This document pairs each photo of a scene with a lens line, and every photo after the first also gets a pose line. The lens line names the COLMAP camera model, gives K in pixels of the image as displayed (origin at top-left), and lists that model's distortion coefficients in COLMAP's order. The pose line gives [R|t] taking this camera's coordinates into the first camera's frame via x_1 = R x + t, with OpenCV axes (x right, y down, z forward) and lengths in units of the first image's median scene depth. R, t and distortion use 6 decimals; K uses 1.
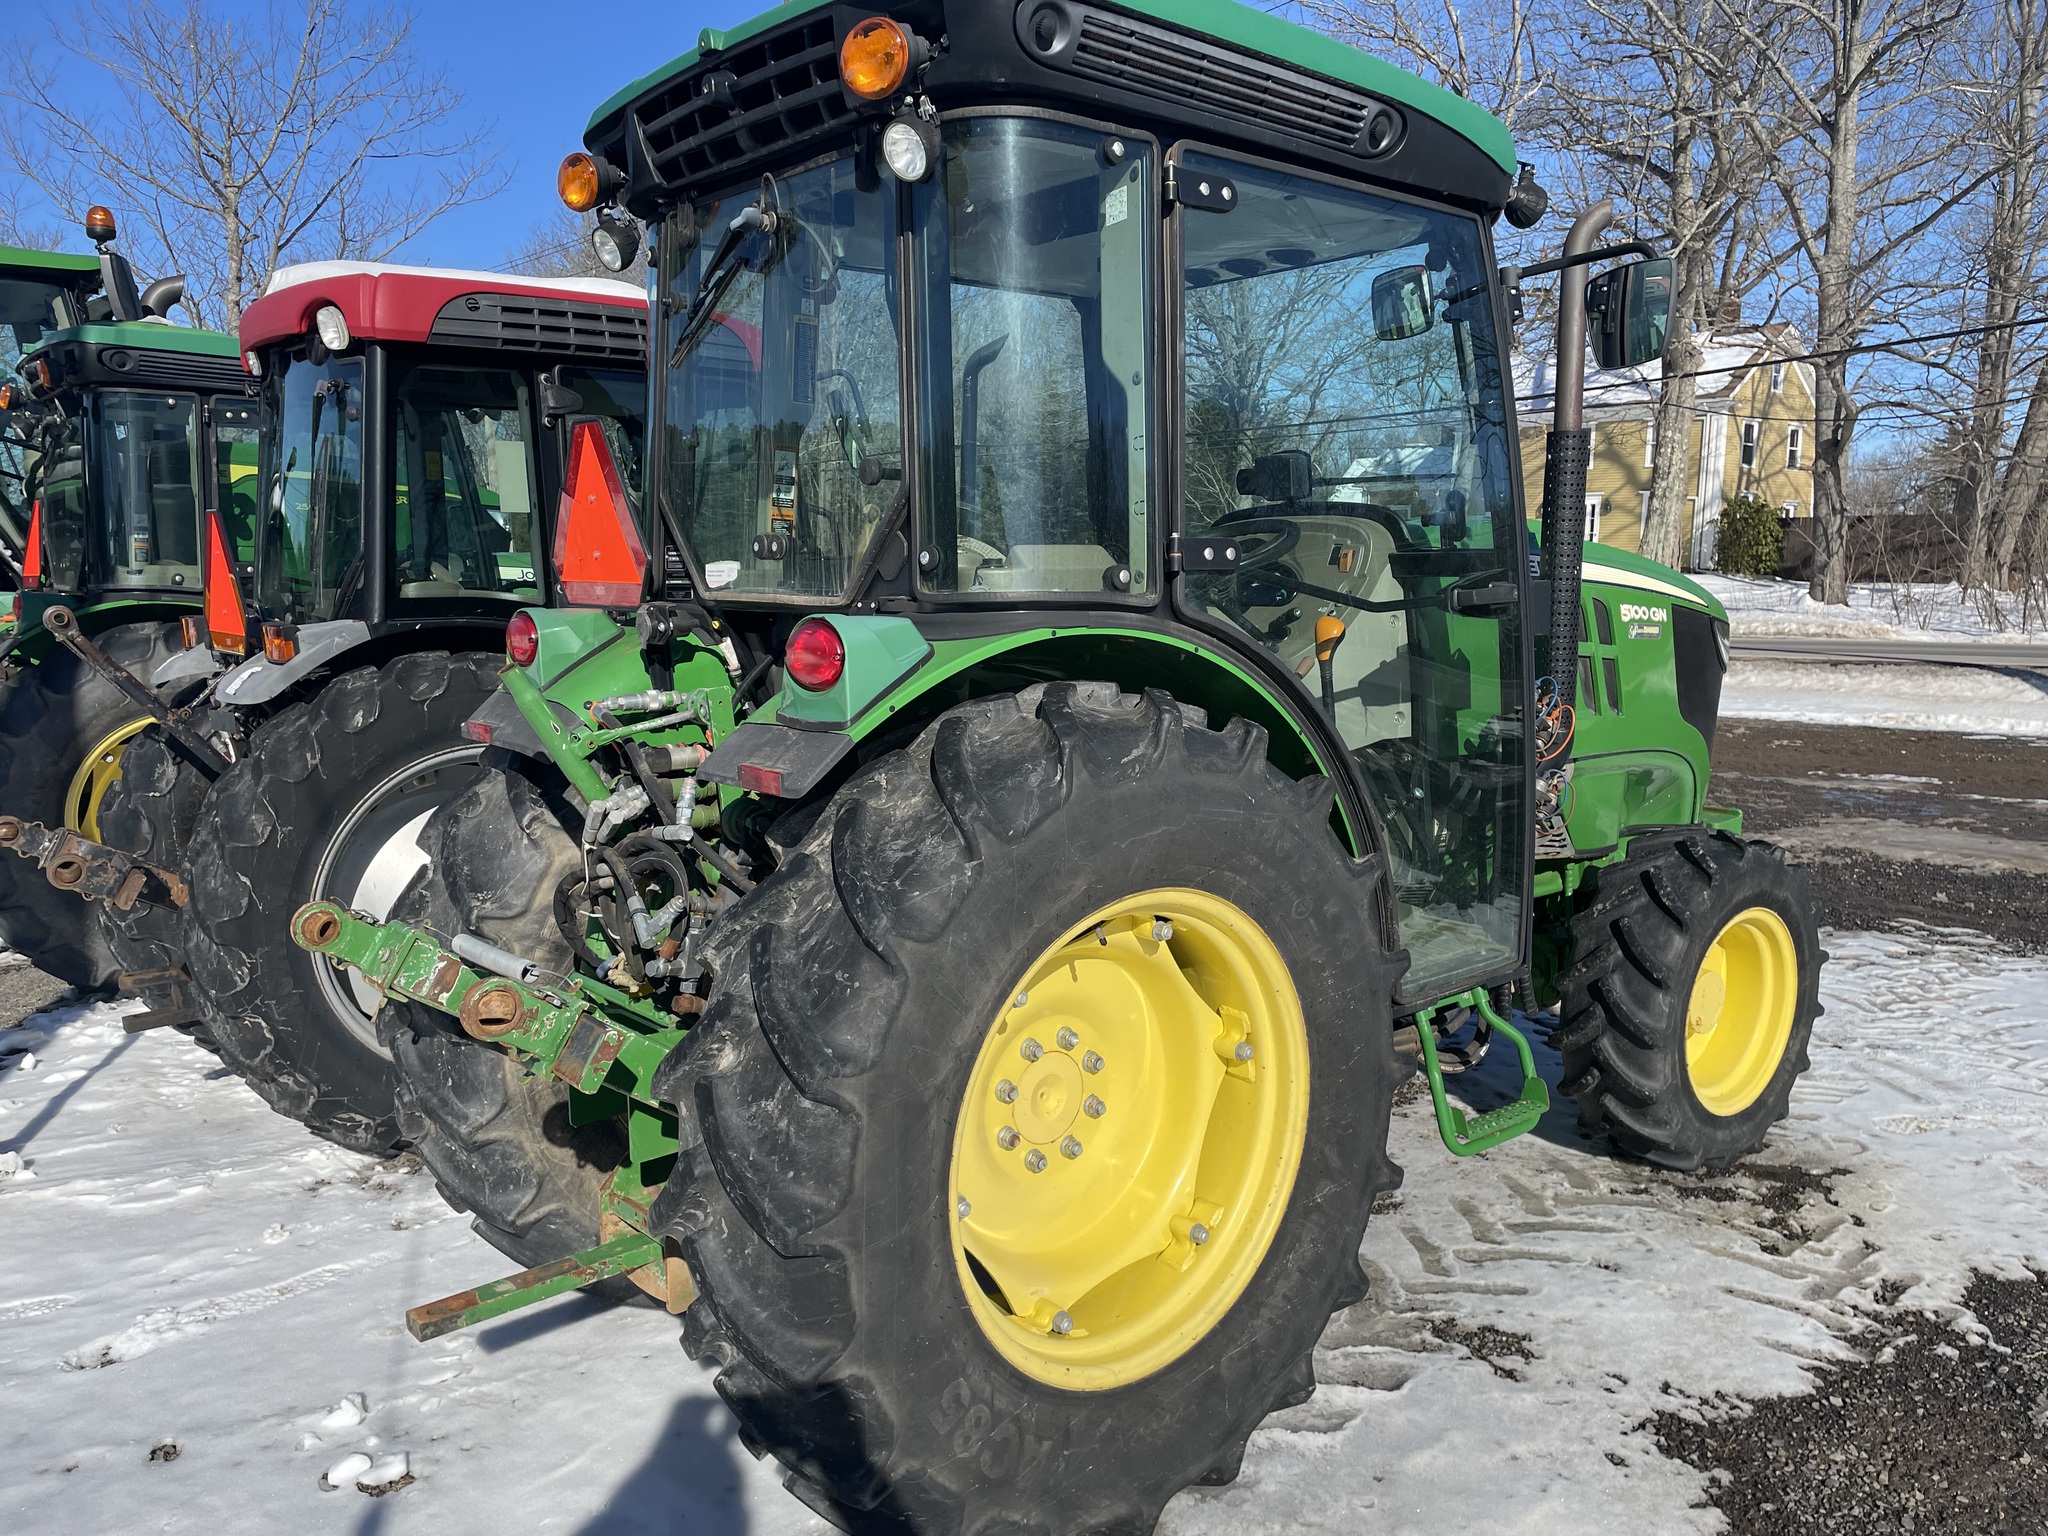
lens RADIAL K [[1536.9, 0, 1033.0], [0, 1536.9, 768.0], [0, 0, 1]] dist [0.095743, -0.126749]
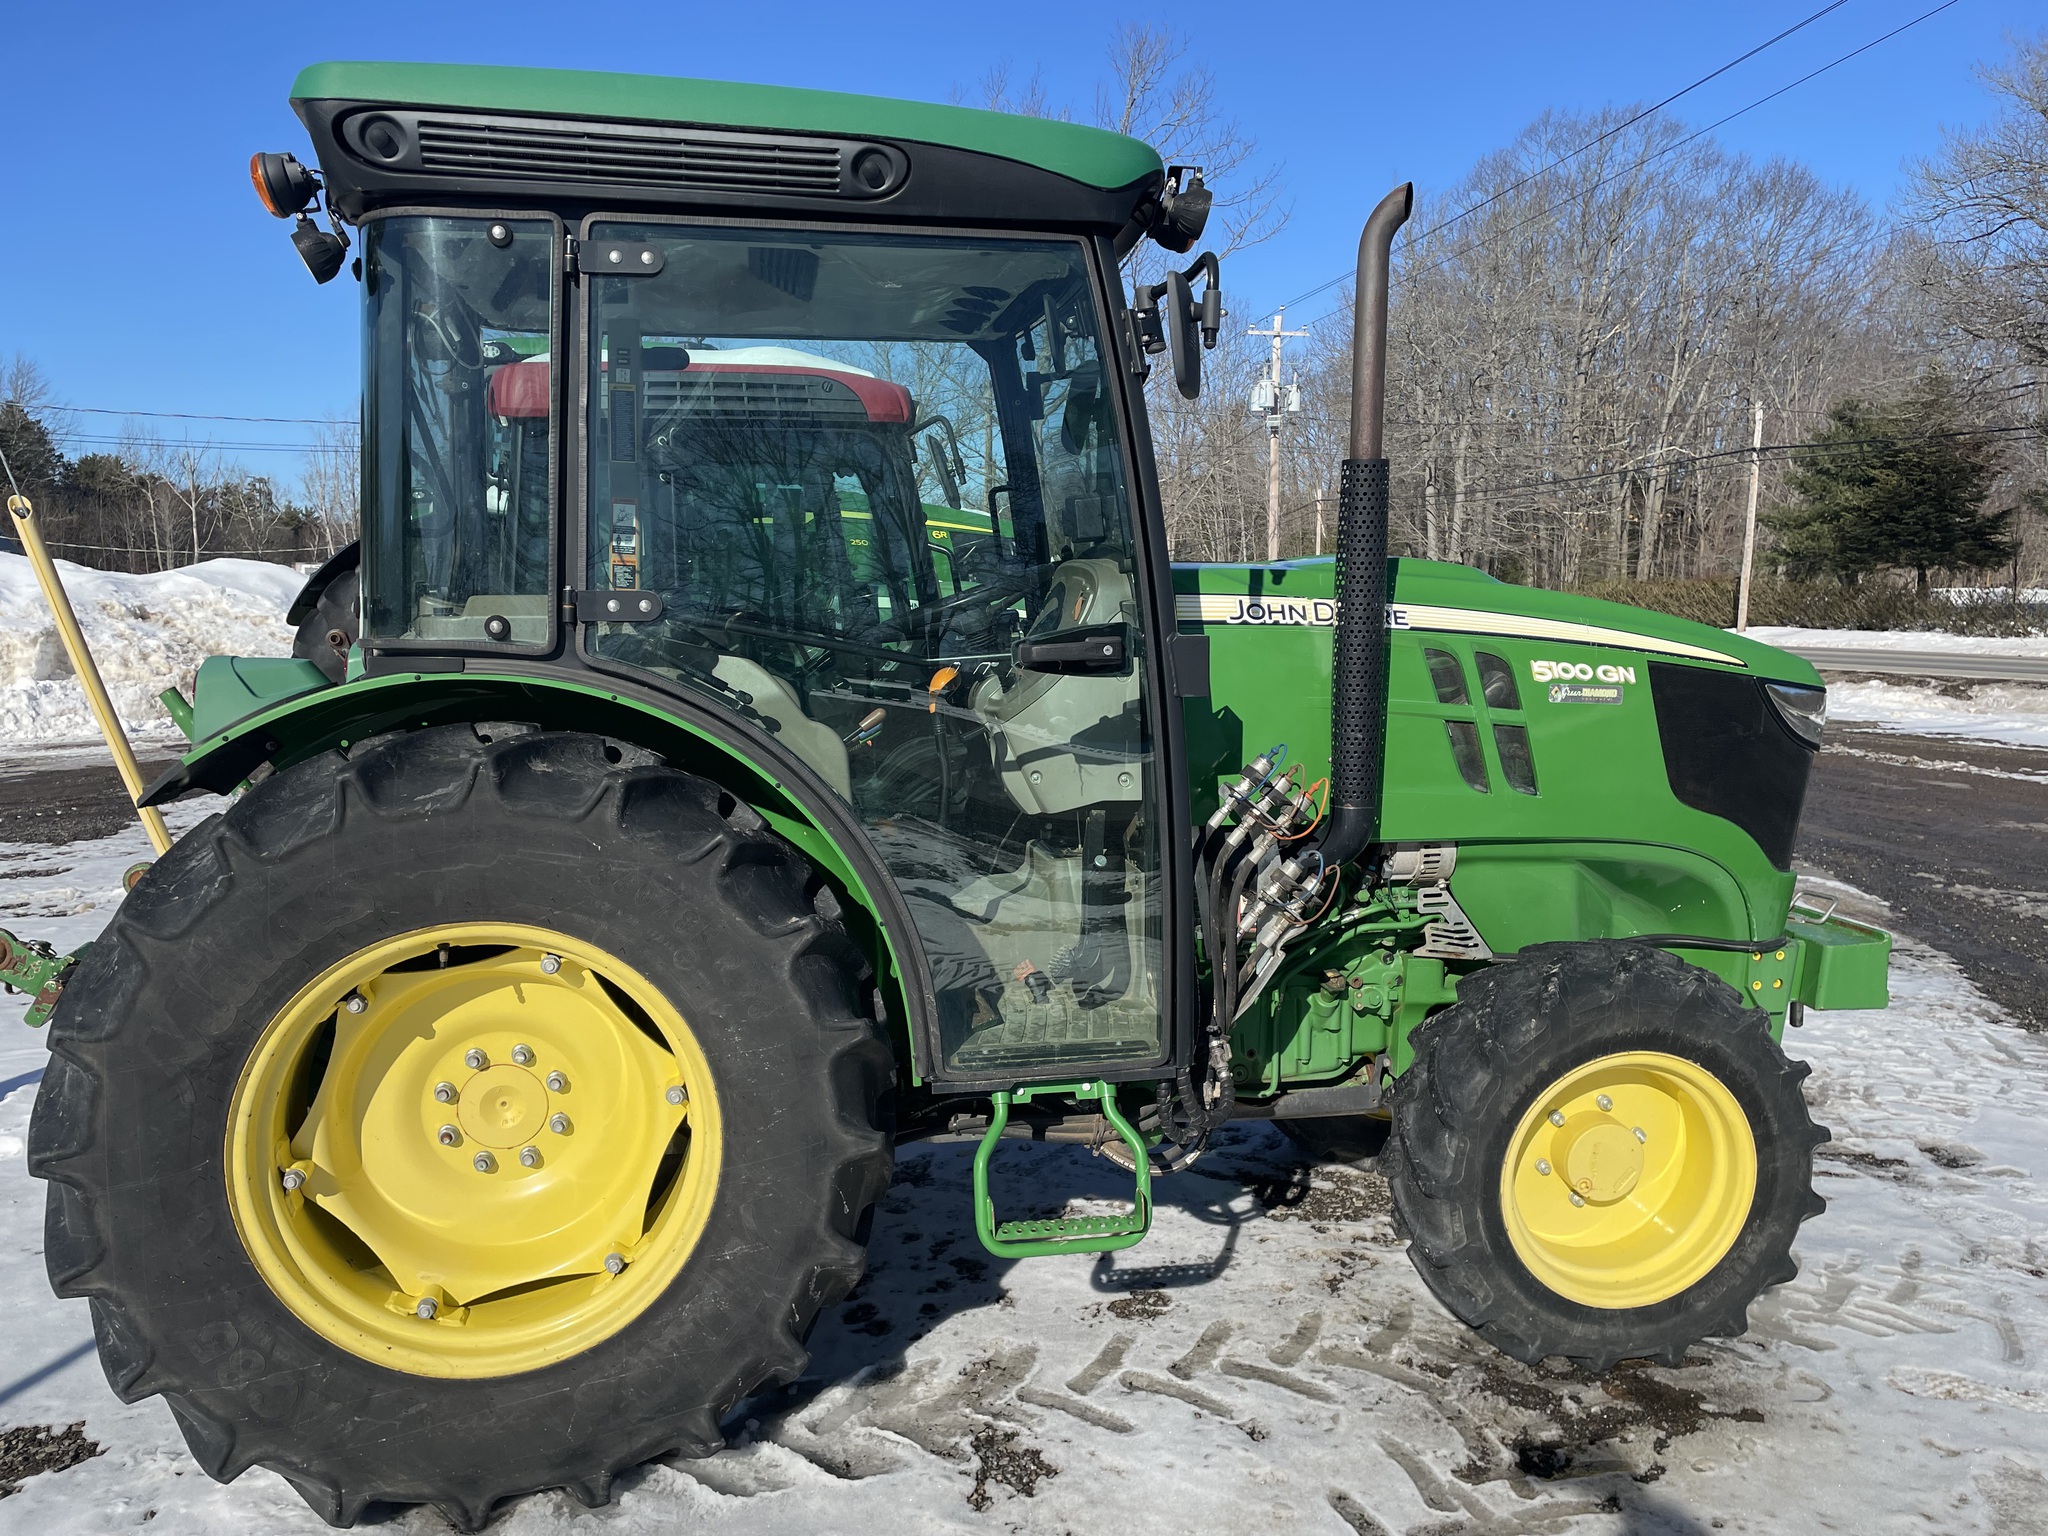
lens RADIAL K [[1534.9, 0, 1024.0], [0, 1534.9, 768.0], [0, 0, 1]] dist [0.092063, -0.117773]
pose [[0.861507, 0.062625, -0.503869, 0.665828], [-0.067901, 0.997661, 0.007902, -0.043422], [0.503185, 0.027405, 0.863744, 0.185933]]
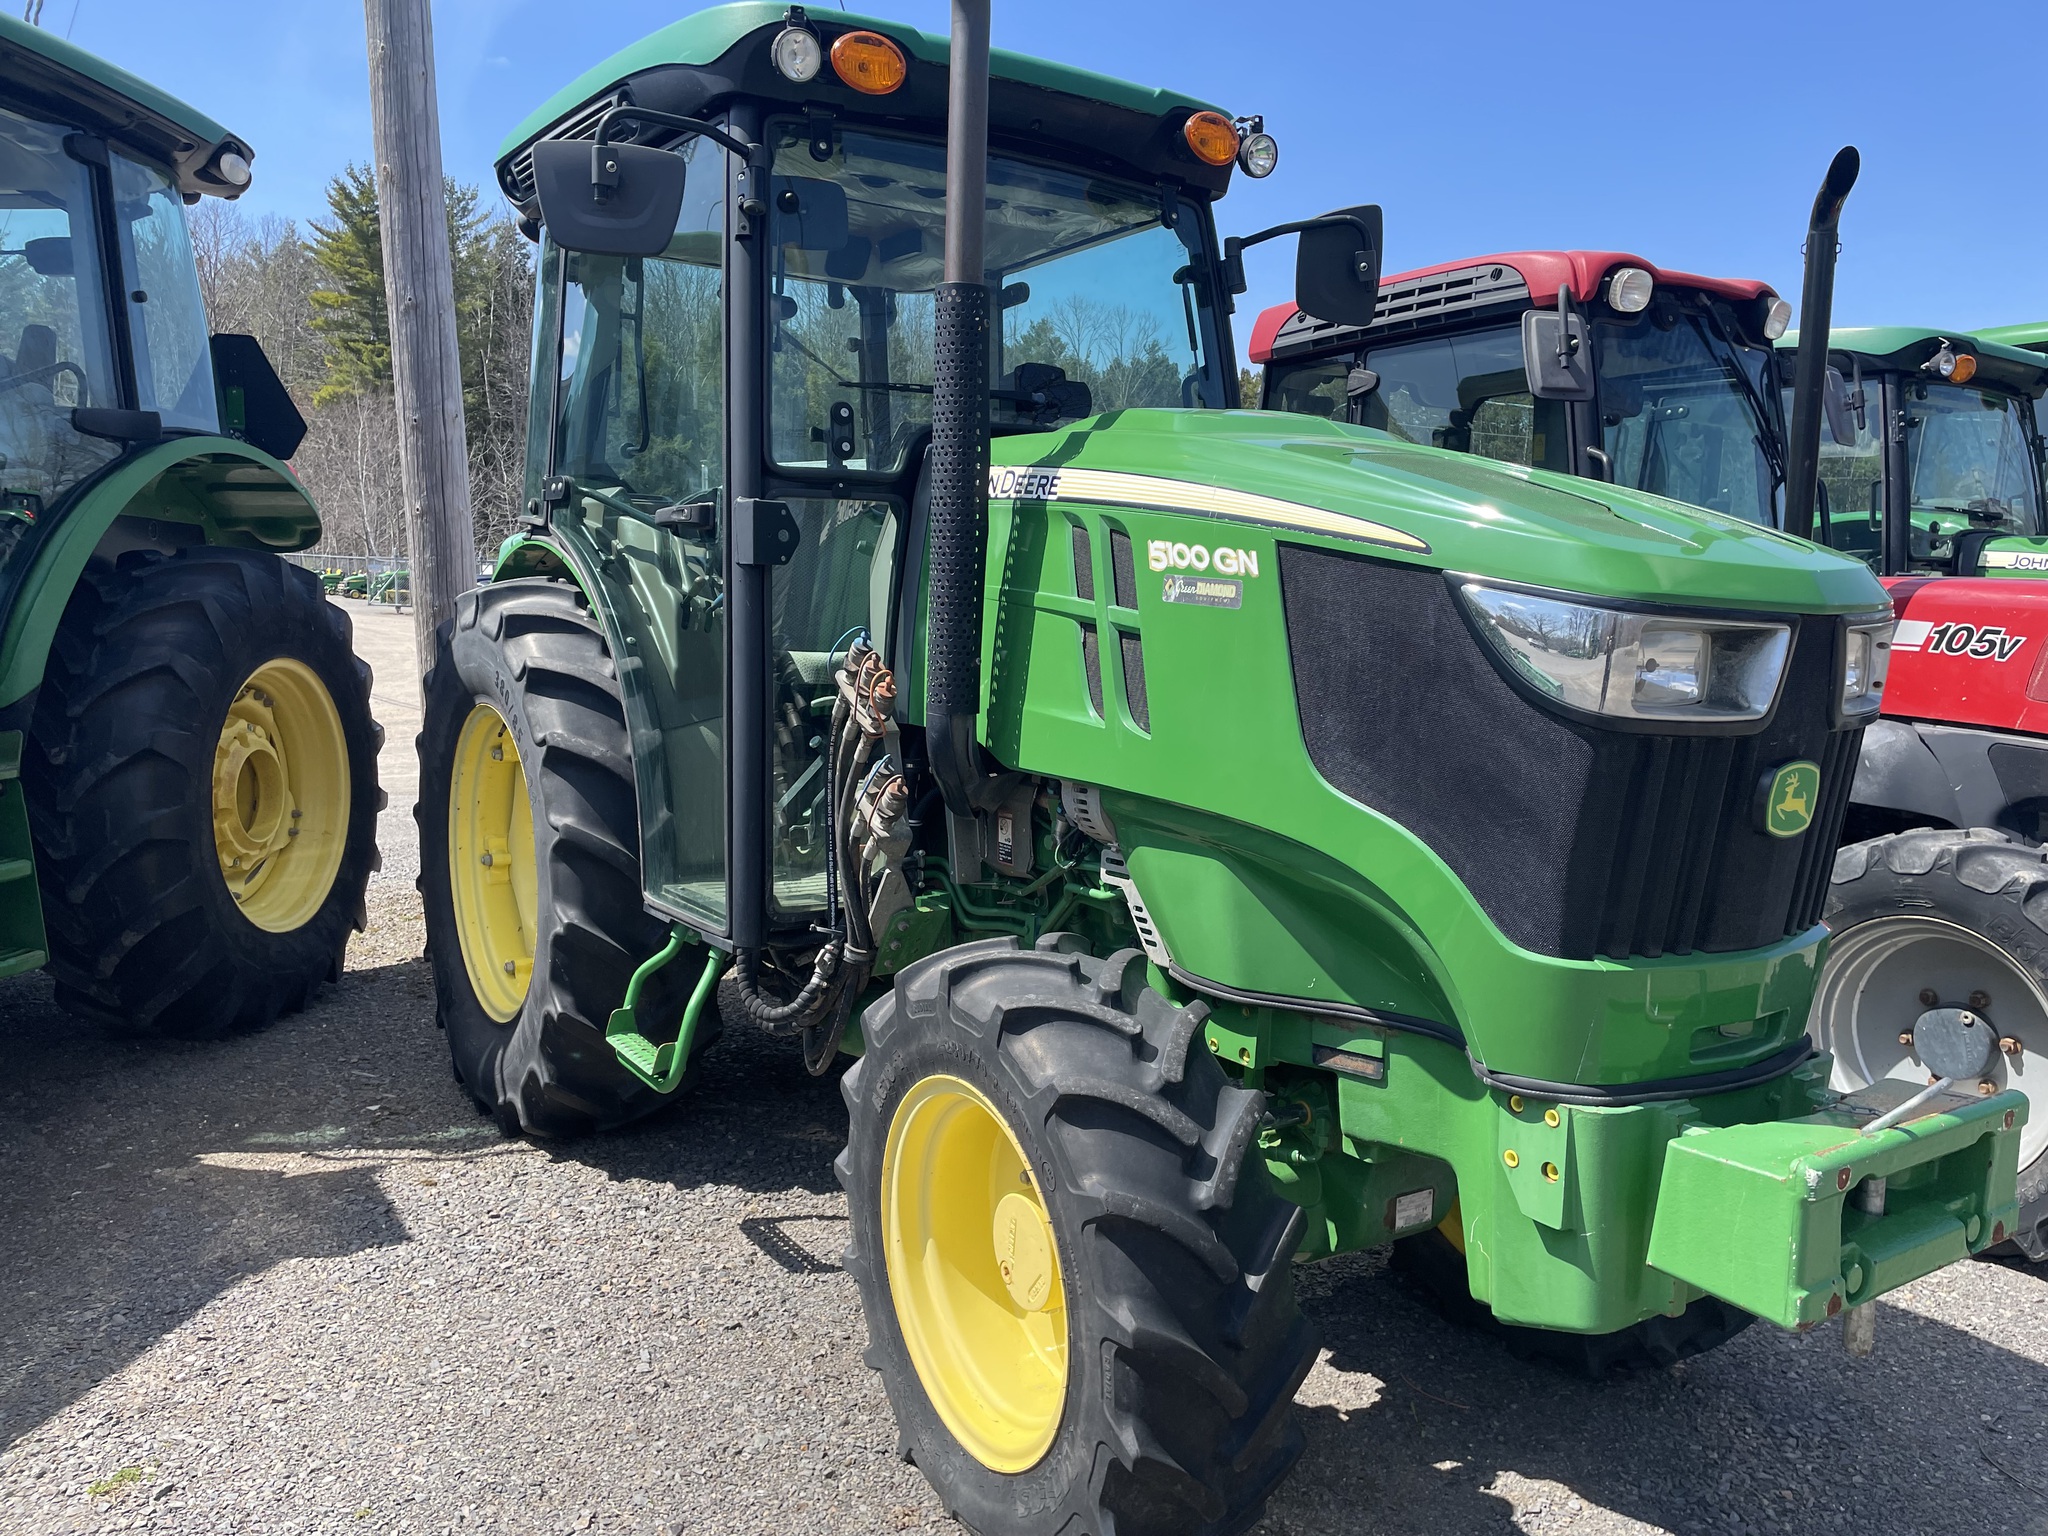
lens RADIAL K [[1539.9, 0, 1024.0], [0, 1539.9, 768.0], [0, 0, 1]] dist [0.112241, -0.226512]
pose [[-0.118300, 0.114377, -0.986369, 1.130400], [-0.153038, 0.979376, 0.131920, -0.107740], [0.981114, 0.166558, -0.098356, 1.211379]]
